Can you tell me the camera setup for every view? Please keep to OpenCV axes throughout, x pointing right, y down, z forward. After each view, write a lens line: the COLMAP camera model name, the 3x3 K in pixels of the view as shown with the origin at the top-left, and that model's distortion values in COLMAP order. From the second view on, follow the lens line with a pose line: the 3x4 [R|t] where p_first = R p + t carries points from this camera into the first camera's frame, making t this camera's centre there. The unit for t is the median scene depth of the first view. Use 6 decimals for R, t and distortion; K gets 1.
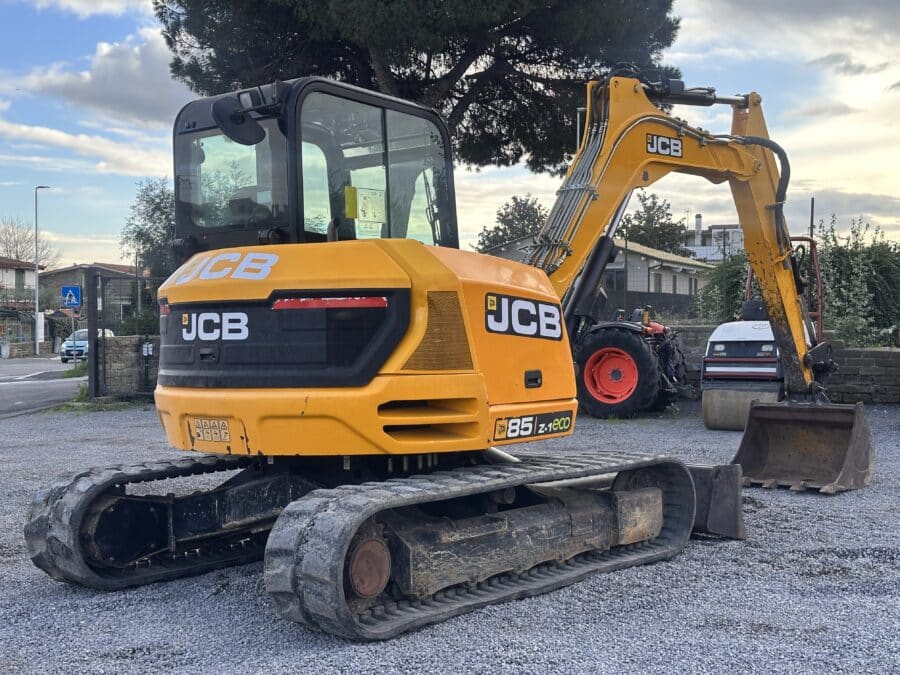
lens RADIAL K [[1244.1, 0, 445.4], [0, 1244.1, 338.9], [0, 0, 1]] dist [0.178611, -0.303258]
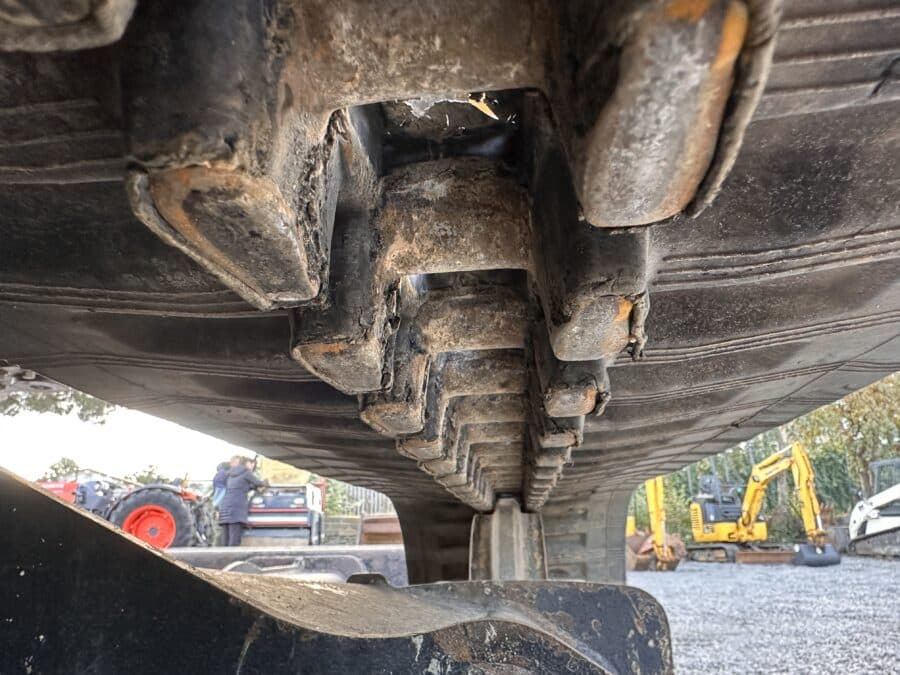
lens RADIAL K [[639.6, 0, 433.7], [0, 639.6, 382.7], [0, 0, 1]] dist [-0.003236, -0.002049]
pose [[0.834412, 0.134338, 0.534518, 0.060318], [0.006271, 0.967462, -0.252937, 0.130013], [-0.551105, 0.214406, 0.806420, 1.030557]]
